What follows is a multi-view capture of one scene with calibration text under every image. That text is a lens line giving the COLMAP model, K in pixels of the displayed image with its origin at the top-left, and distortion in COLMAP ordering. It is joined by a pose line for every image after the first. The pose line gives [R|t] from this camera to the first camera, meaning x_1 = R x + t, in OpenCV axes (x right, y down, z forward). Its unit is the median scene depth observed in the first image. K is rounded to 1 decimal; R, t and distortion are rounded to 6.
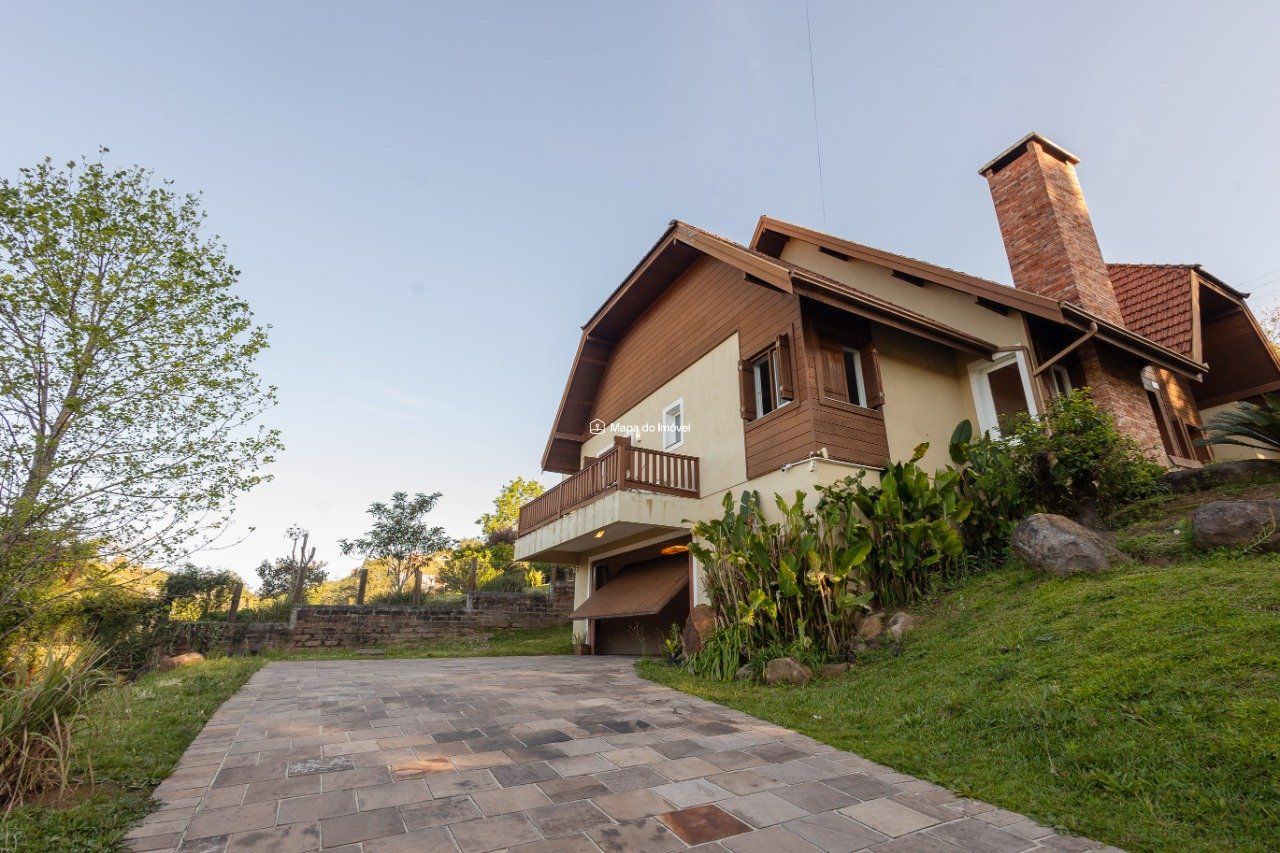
lens RADIAL K [[581.9, 0, 639.9], [0, 581.9, 430.5], [0, 0, 1]] dist [0.002436, 0.000209]
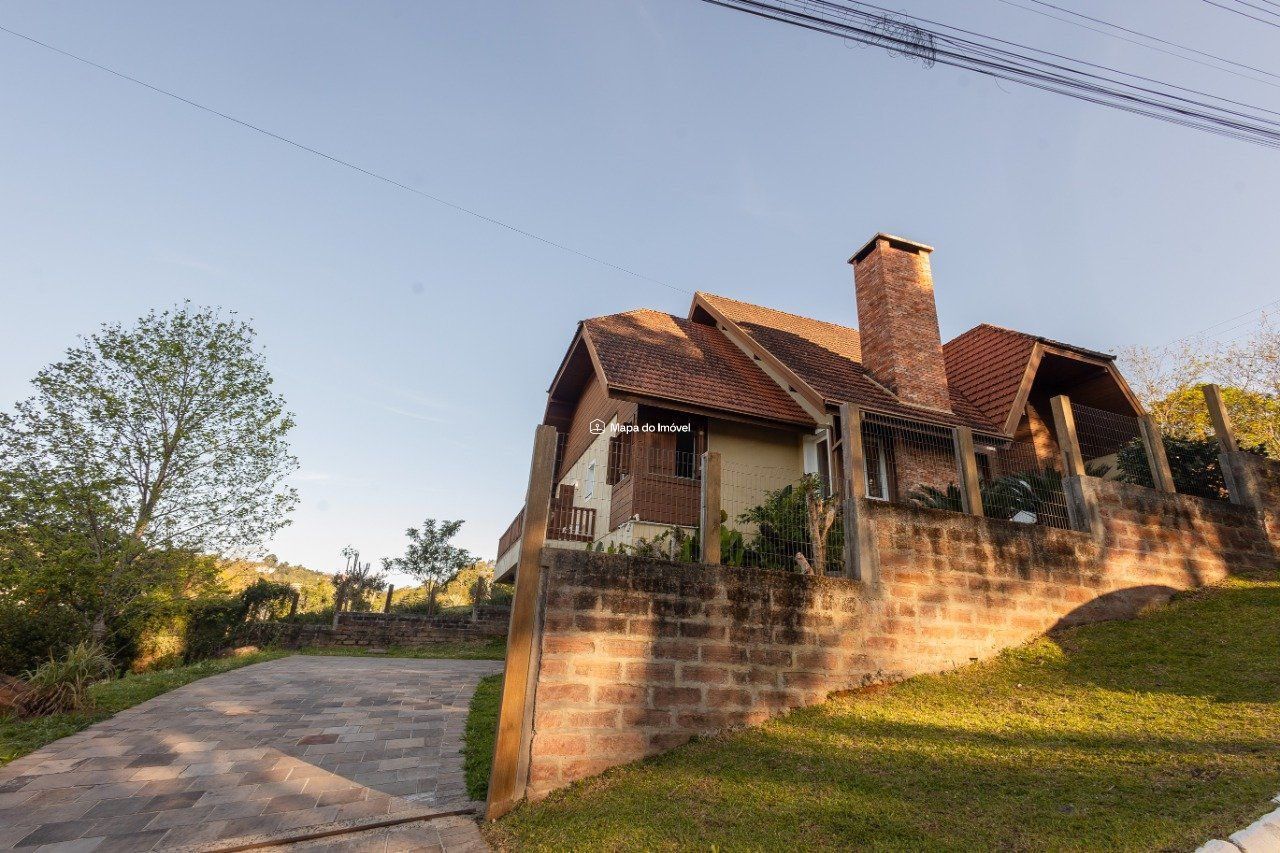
lens RADIAL K [[581.6, 0, 640.0], [0, 581.6, 426.5], [0, 0, 1]] dist [0.010708, -0.000015]
pose [[0.986538, -0.014302, -0.162903, 0.349896], [0.011040, 0.999720, -0.020911, -0.091637], [0.163156, 0.018831, 0.986420, -0.208545]]
